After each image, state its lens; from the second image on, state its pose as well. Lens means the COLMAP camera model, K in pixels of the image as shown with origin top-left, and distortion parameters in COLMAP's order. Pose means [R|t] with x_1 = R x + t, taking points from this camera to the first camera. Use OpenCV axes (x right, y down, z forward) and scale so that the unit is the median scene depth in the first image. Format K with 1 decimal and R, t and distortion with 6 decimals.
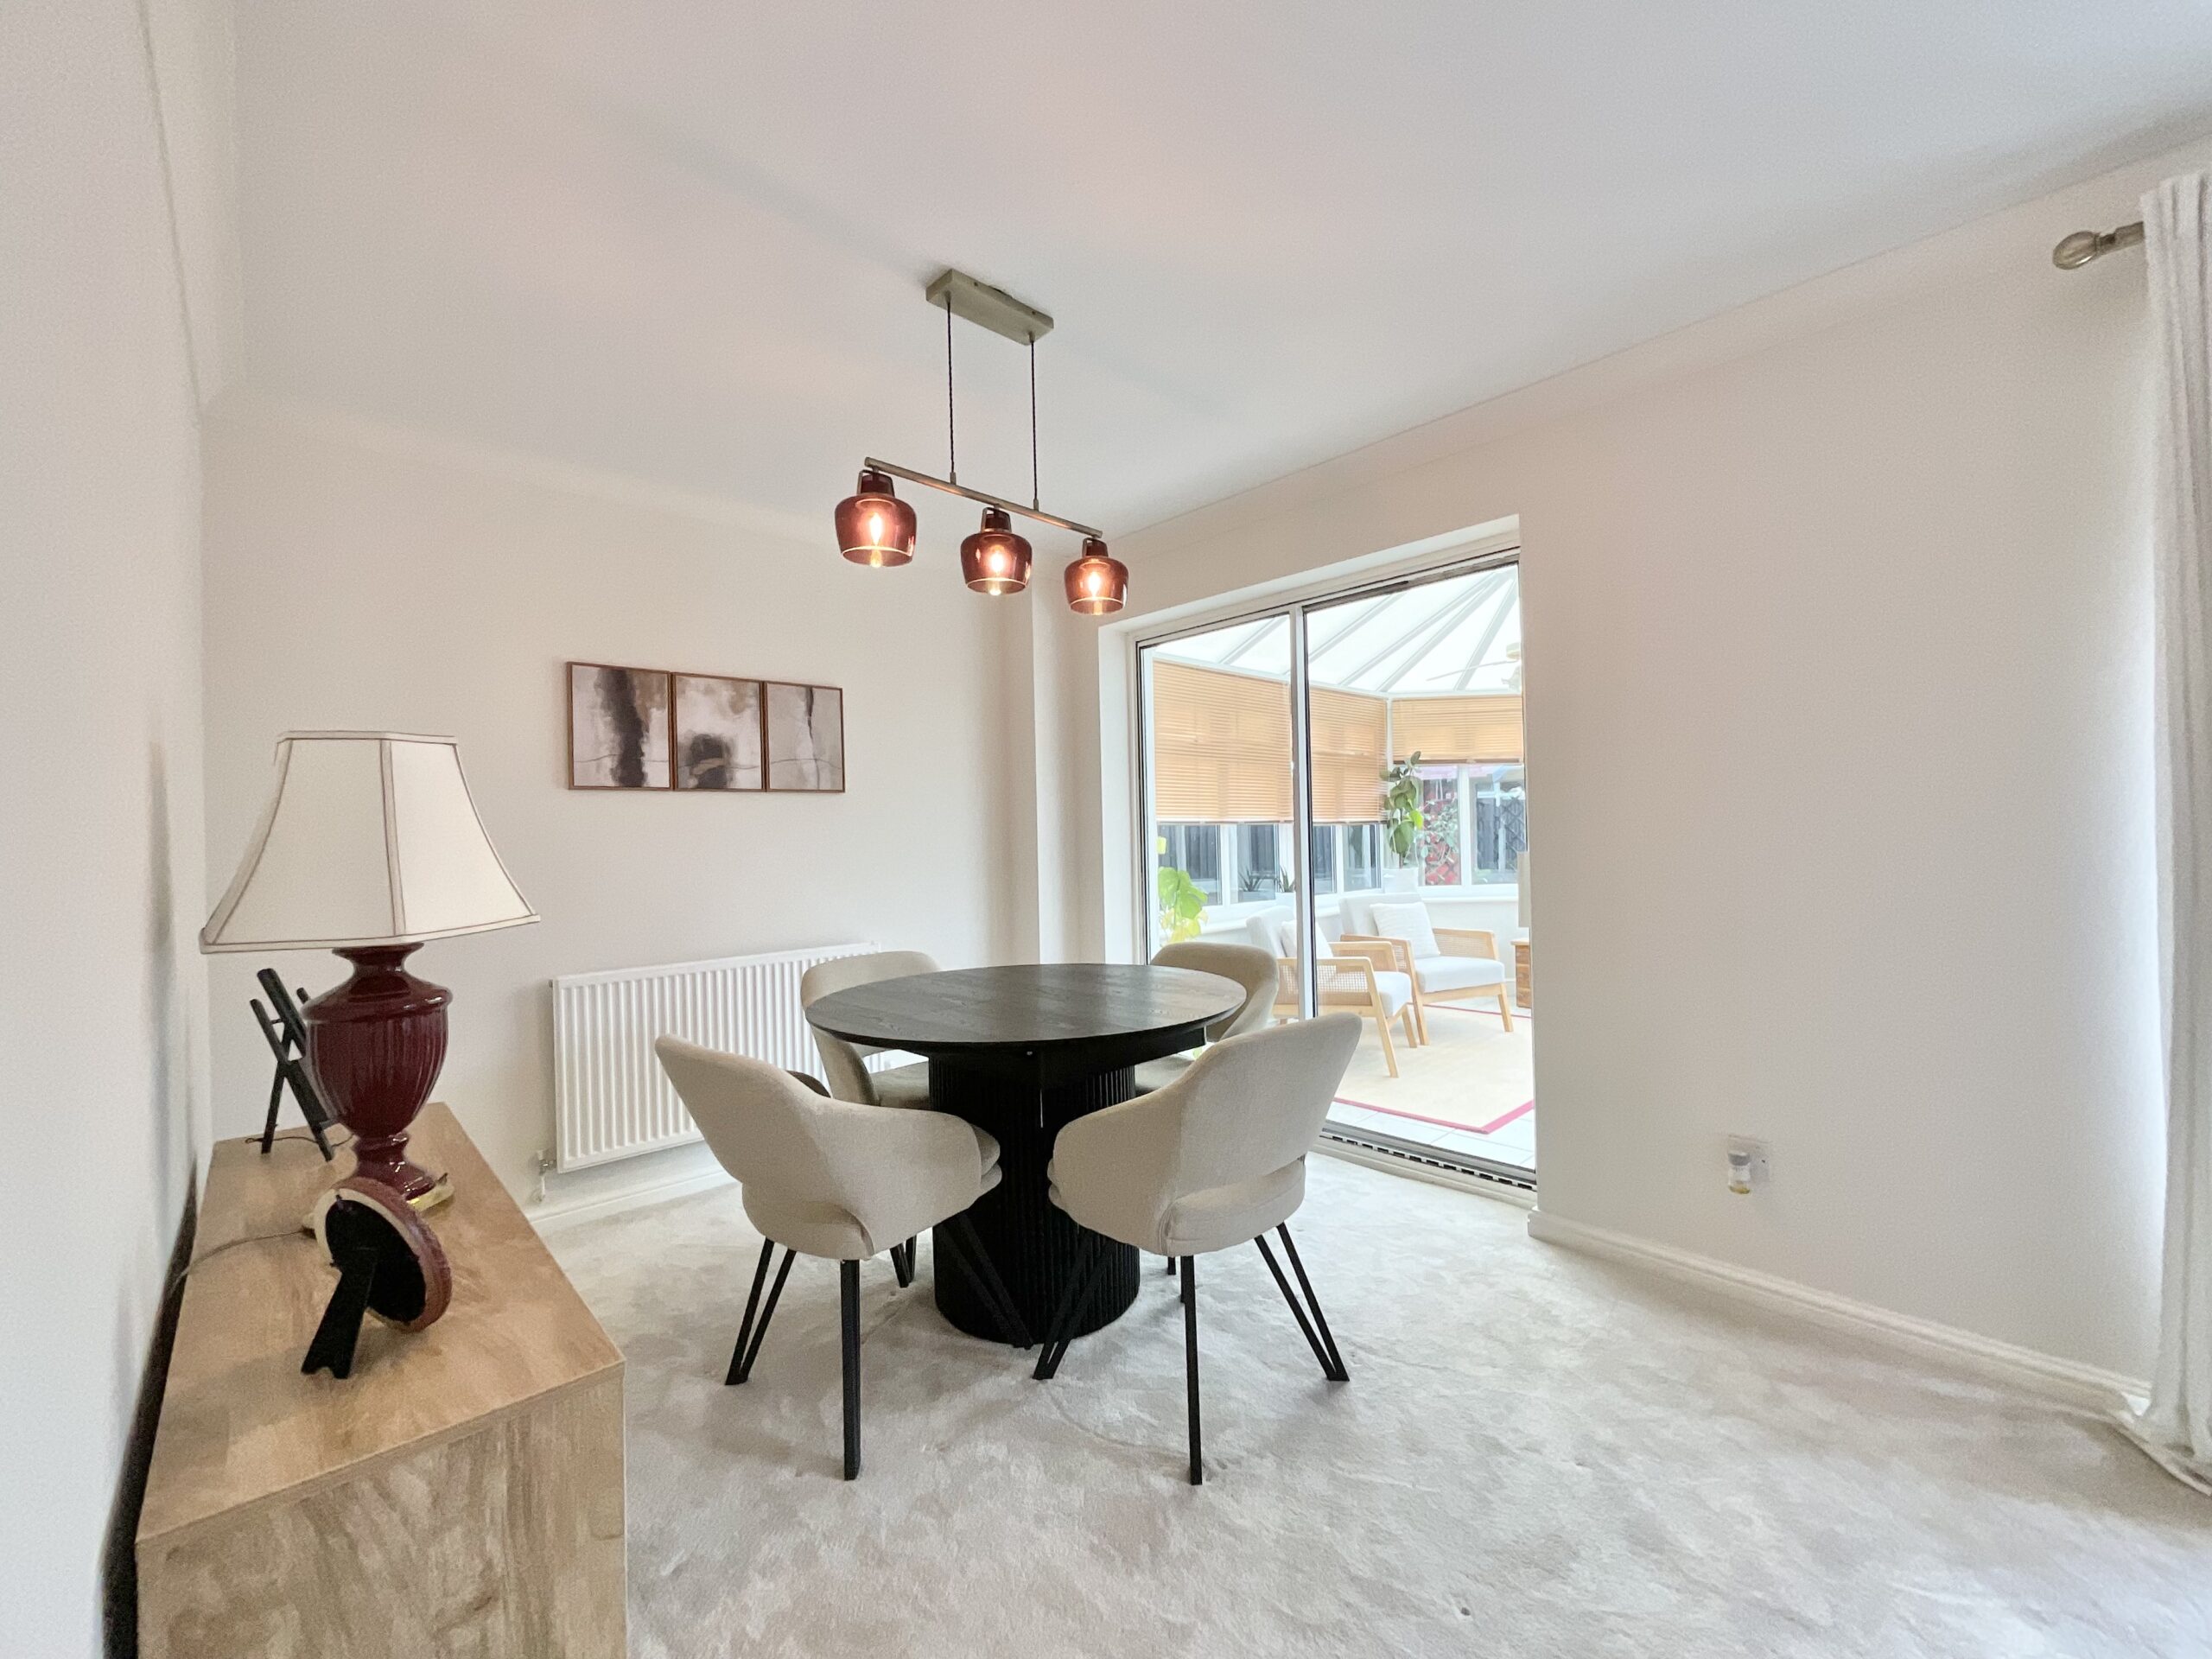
lens RADIAL K [[911.9, 0, 1106.0], [0, 911.9, 829.5], [0, 0, 1]] dist [-0.001066, -0.000032]
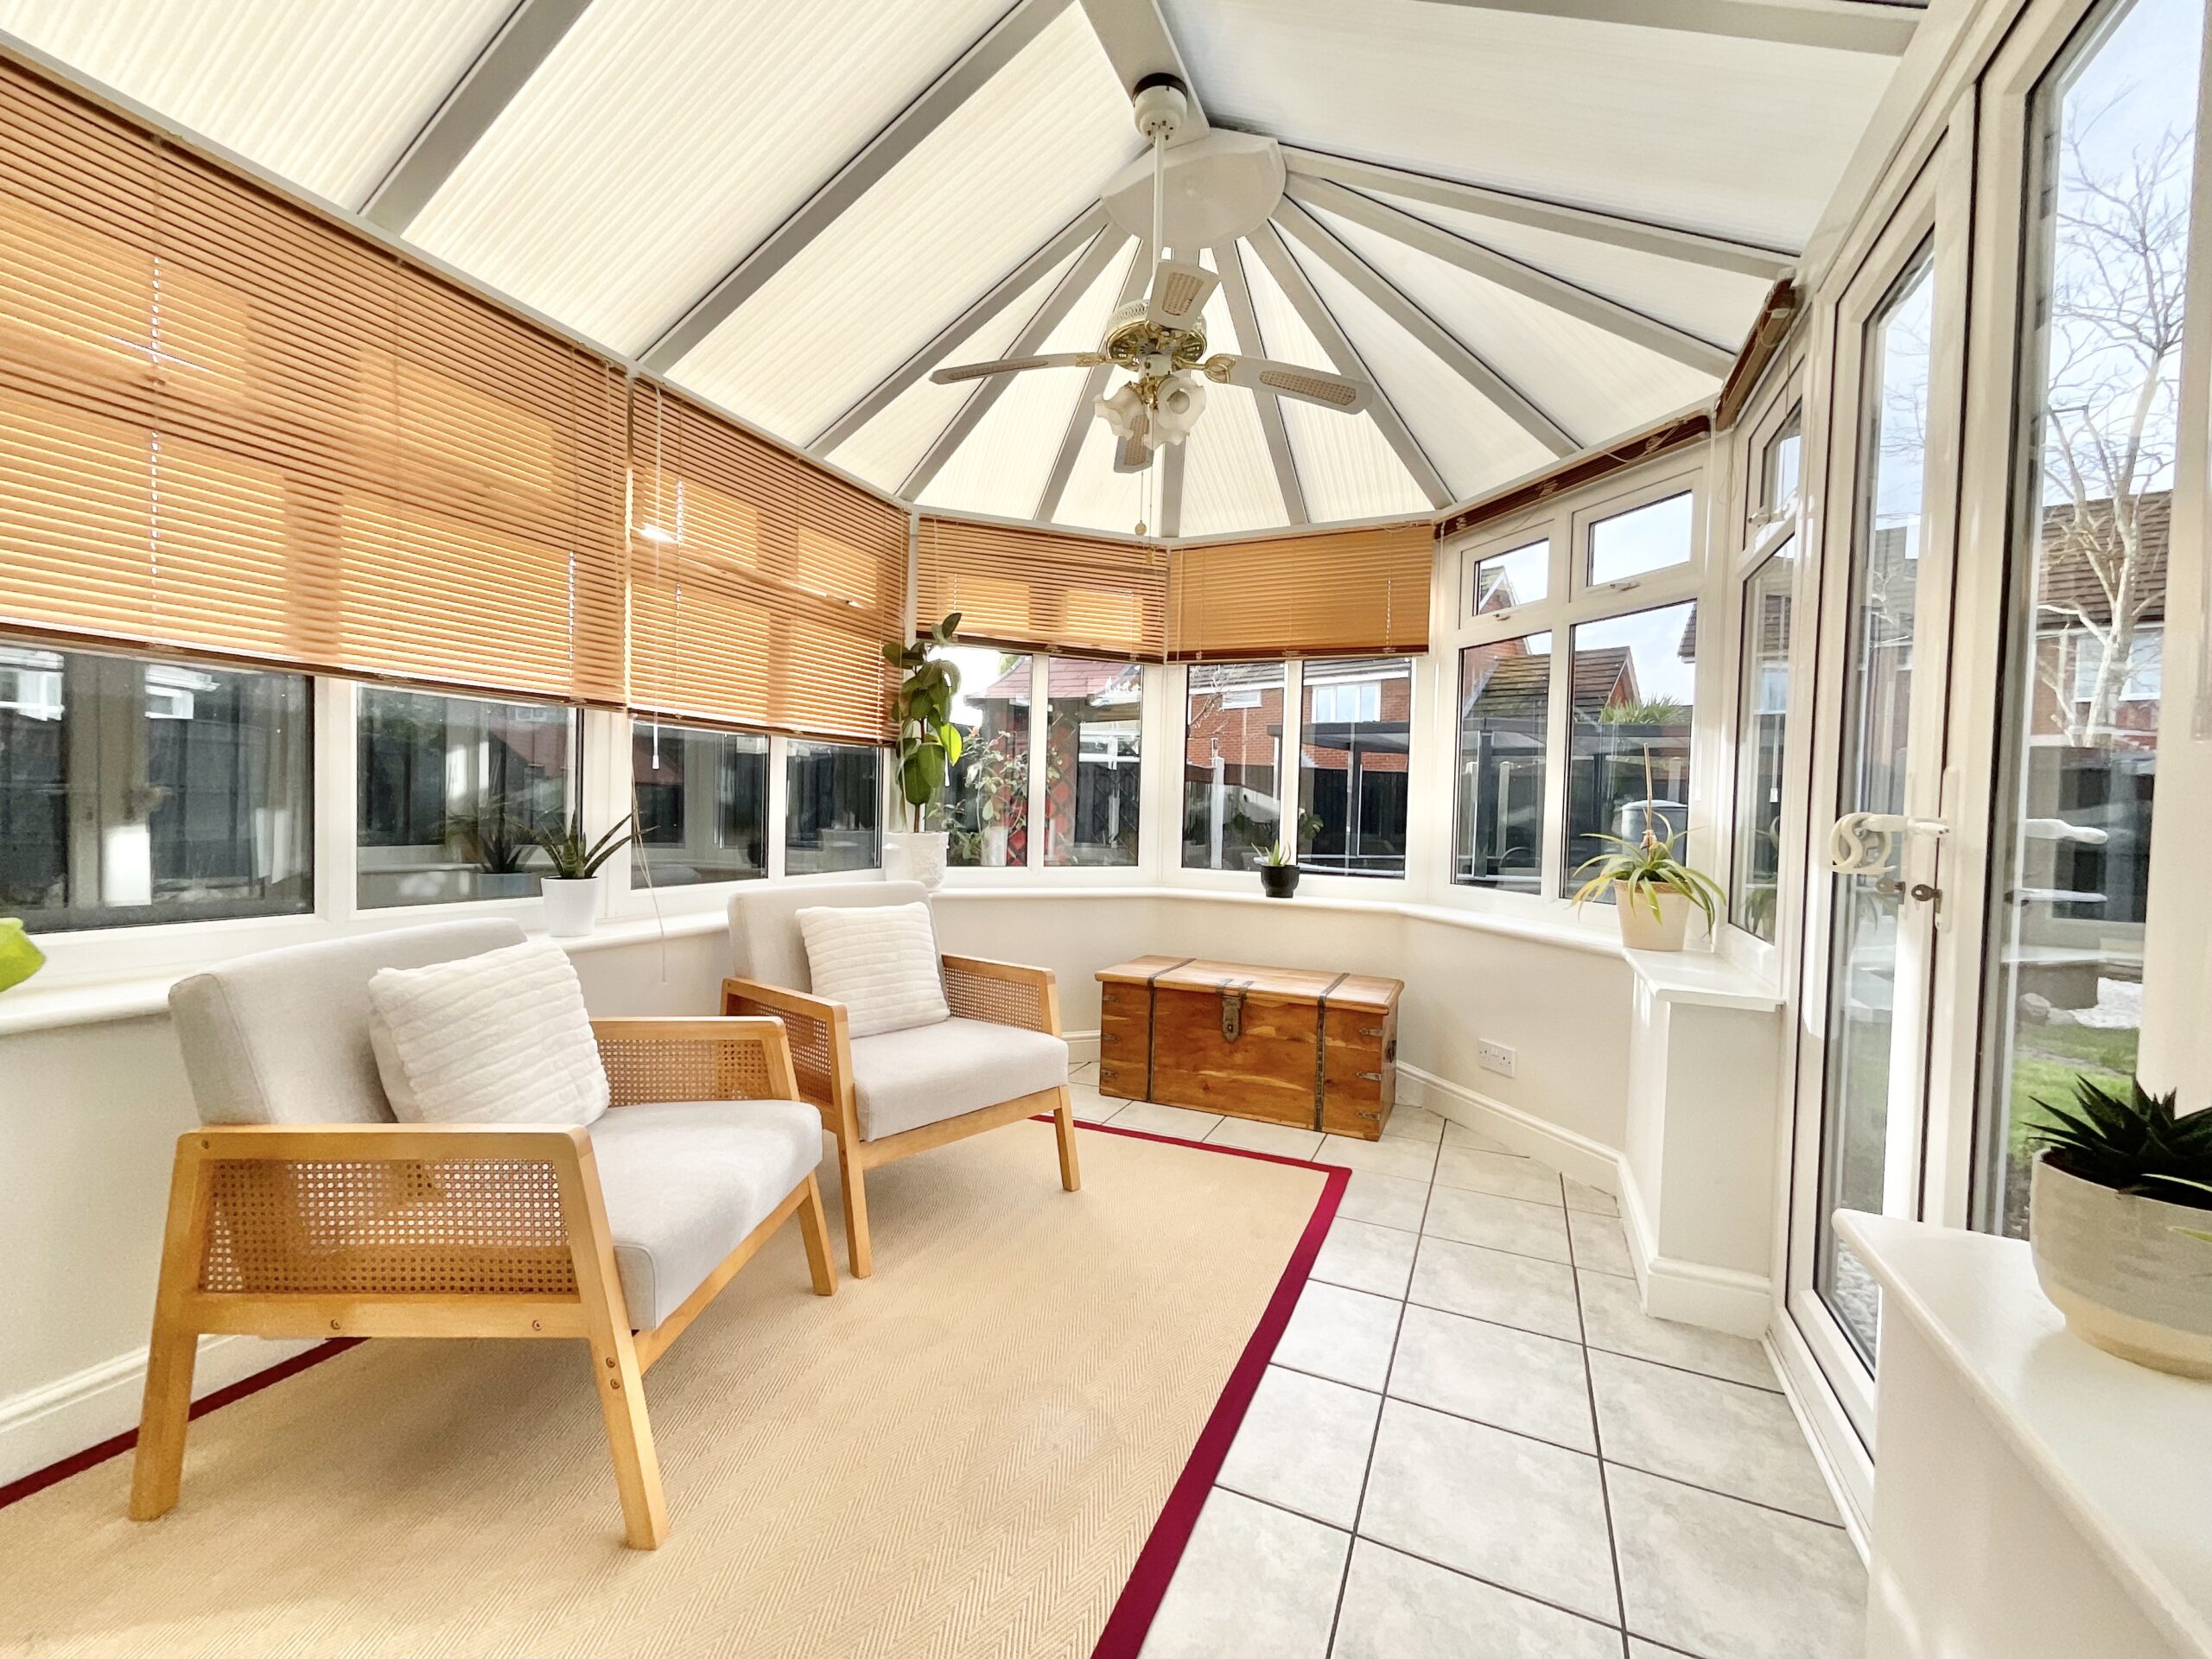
lens RADIAL K [[888.3, 0, 1106.0], [0, 888.3, 829.5], [0, 0, 1]] dist [0.000177, 0.000052]
pose [[0.927165, 0.042395, 0.372246, 0.114614], [-0.054932, 0.998222, 0.023134, 0.011290], [-0.370604, -0.041897, 0.927846, 0.234918]]
